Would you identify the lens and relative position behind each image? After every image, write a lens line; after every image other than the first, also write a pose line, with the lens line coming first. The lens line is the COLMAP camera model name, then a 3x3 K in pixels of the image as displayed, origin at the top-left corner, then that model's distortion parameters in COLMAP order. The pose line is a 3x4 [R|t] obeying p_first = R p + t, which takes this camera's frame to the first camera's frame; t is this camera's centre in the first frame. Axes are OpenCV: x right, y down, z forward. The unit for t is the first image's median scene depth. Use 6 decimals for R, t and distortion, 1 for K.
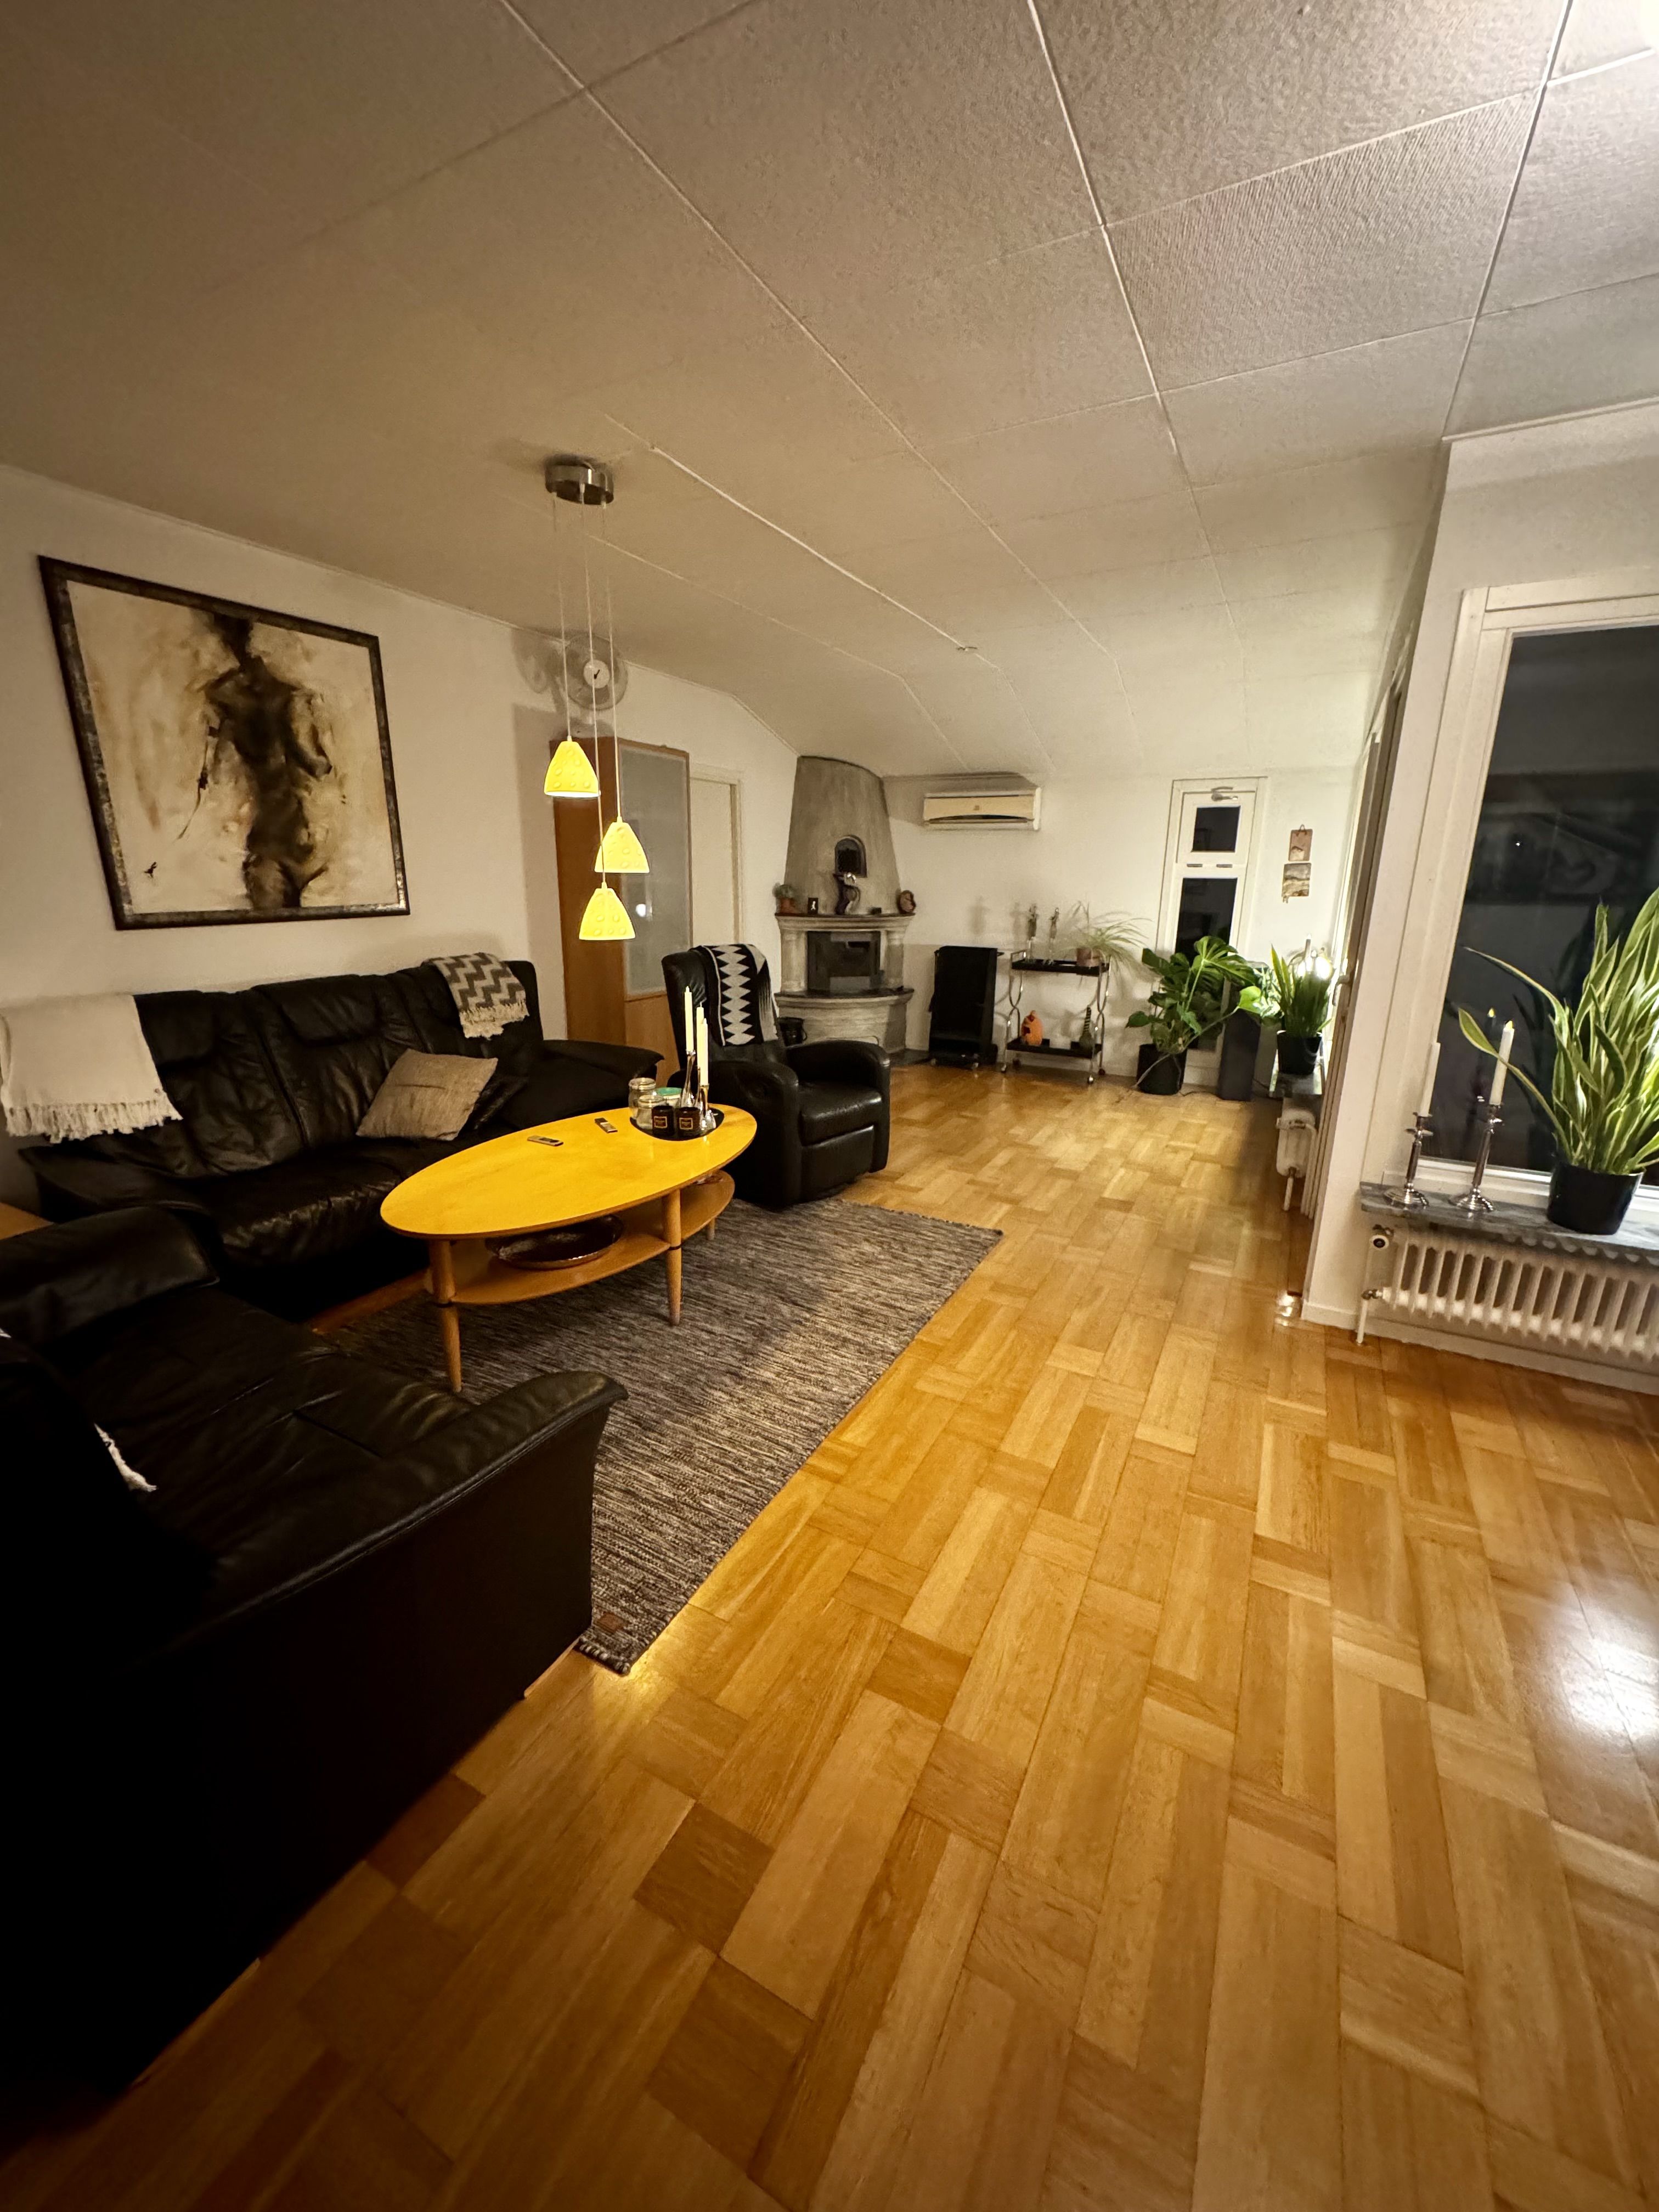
lens RADIAL K [[881.9, 0, 829.5], [0, 881.9, 1106.0], [0, 0, 1]] dist [-0.000915, -0.000121]
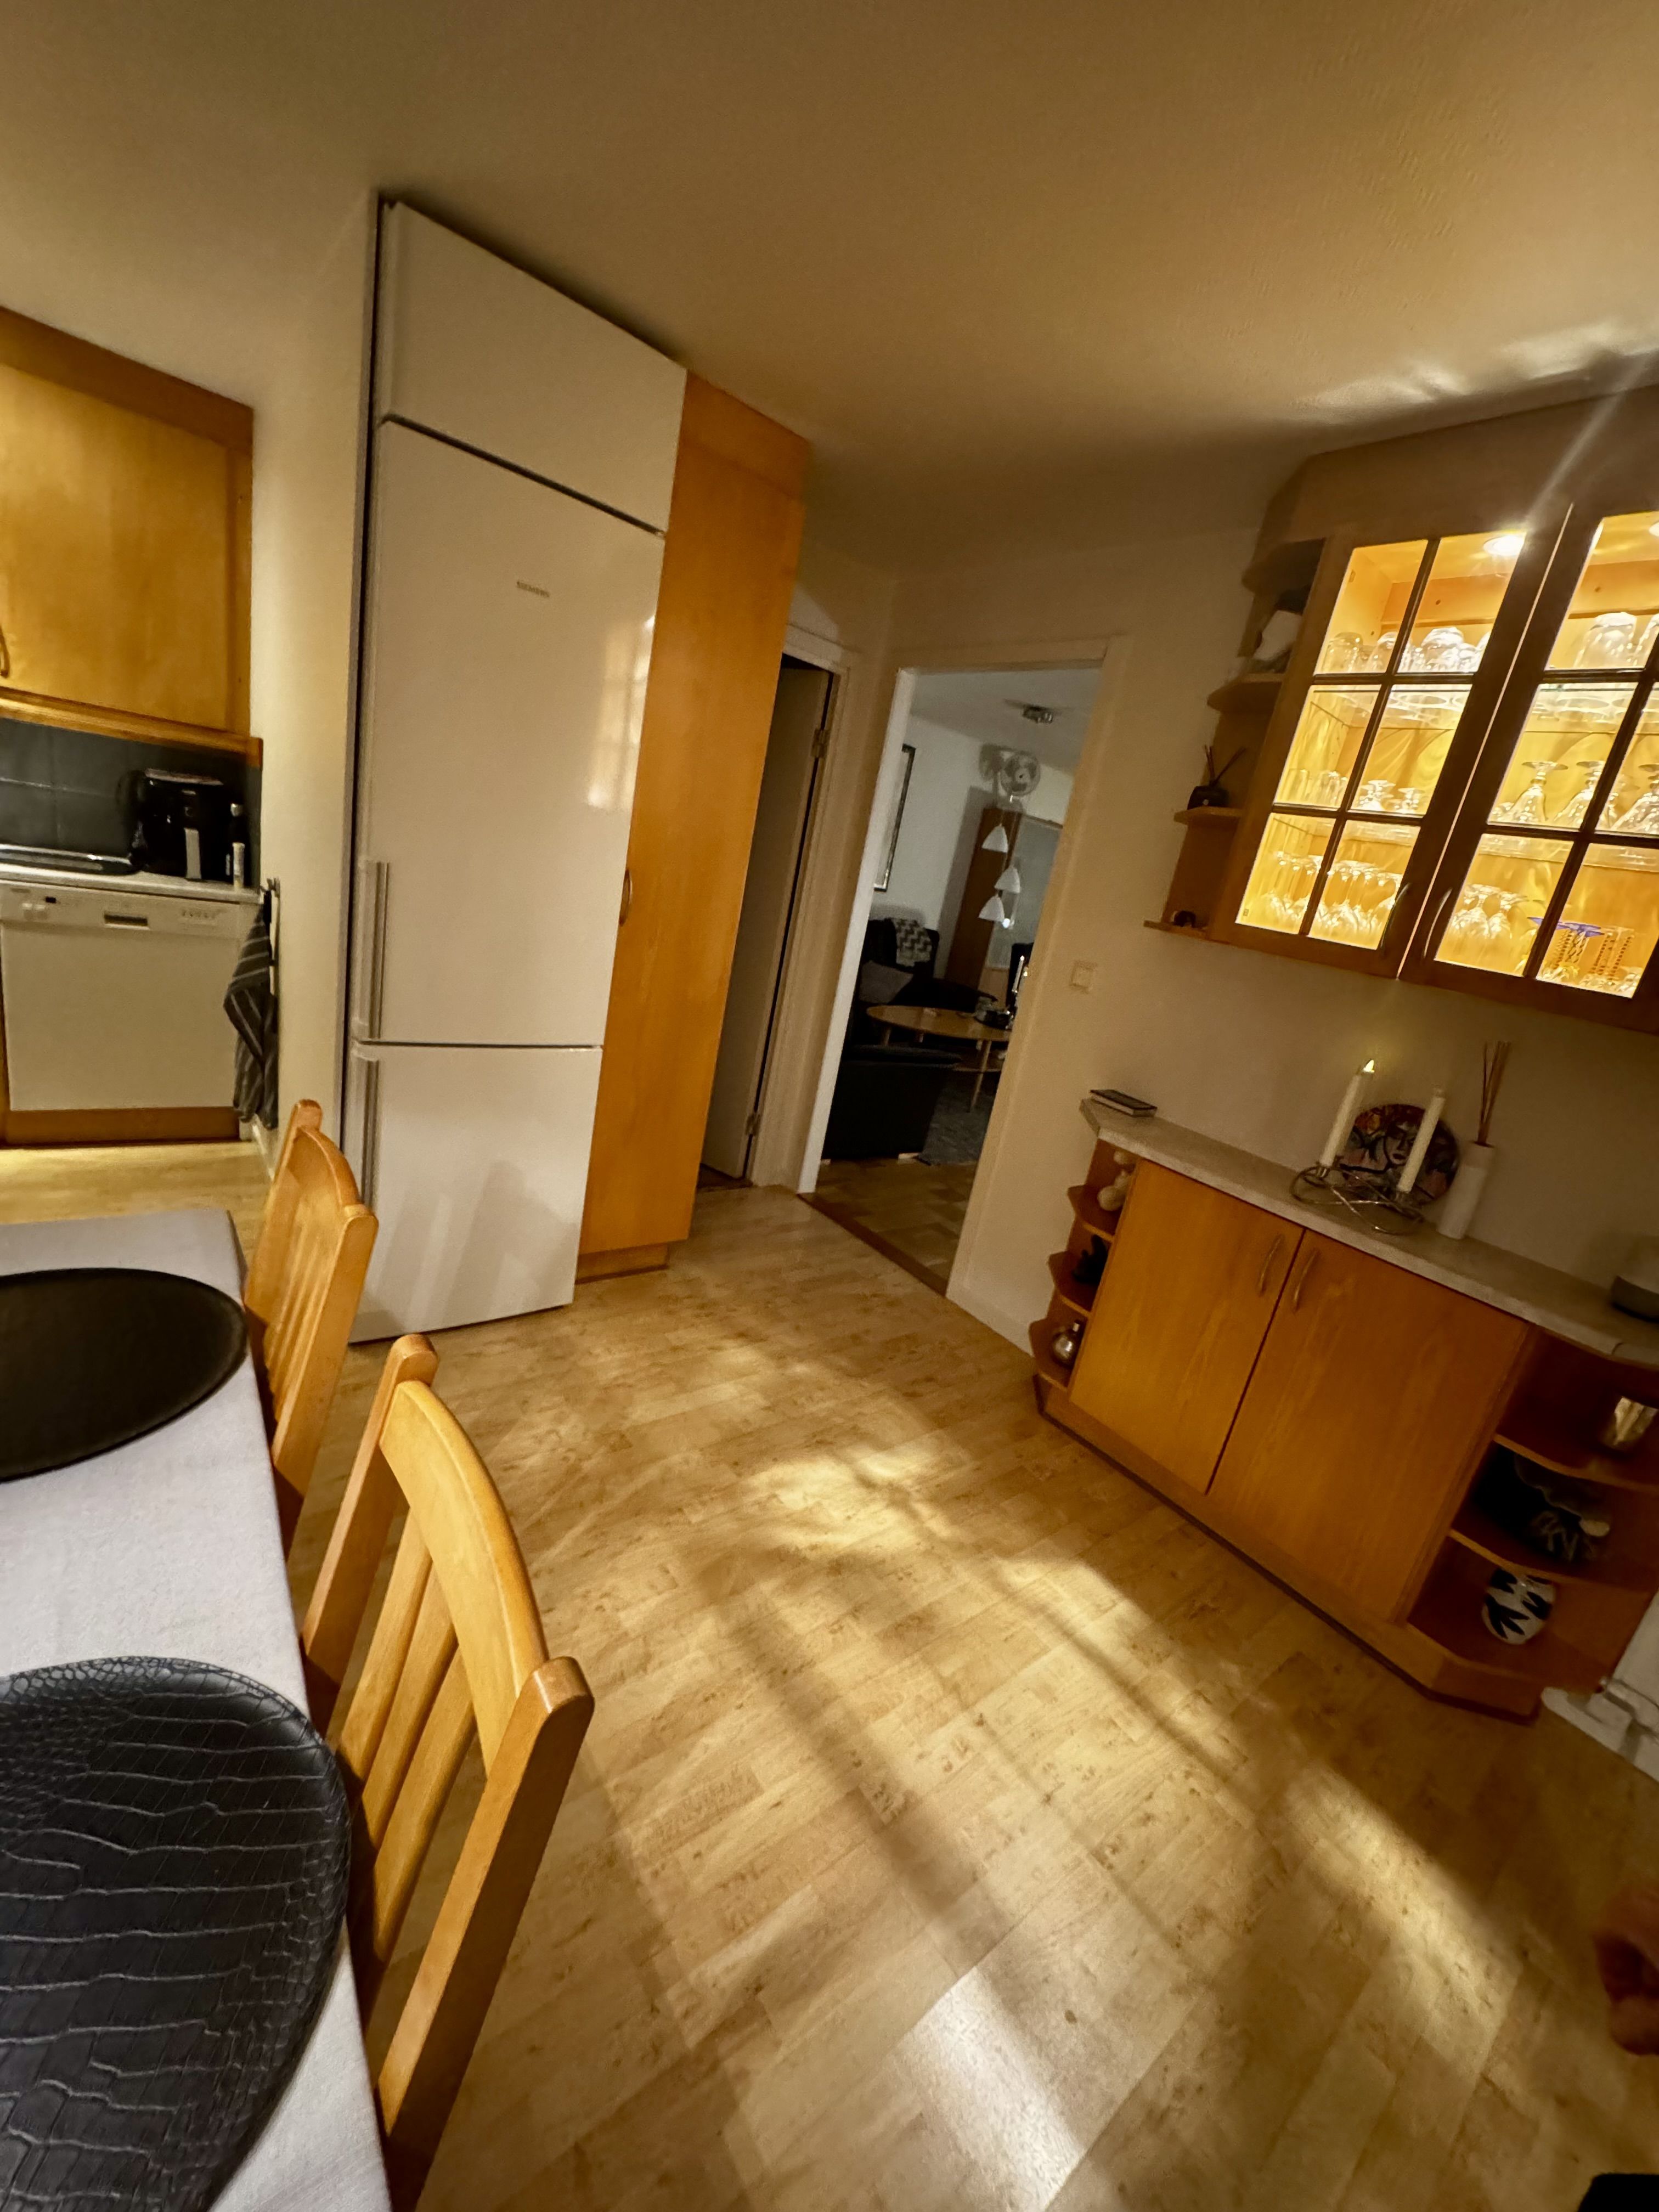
lens RADIAL K [[881.9, 0, 829.5], [0, 881.9, 1106.0], [0, 0, 1]] dist [-0.000915, -0.000121]
pose [[0.904918, 0.266303, -0.331975, 0.145455], [-0.275766, 0.961033, 0.019217, 0.207455], [0.324156, 0.074158, 0.943093, -0.735838]]
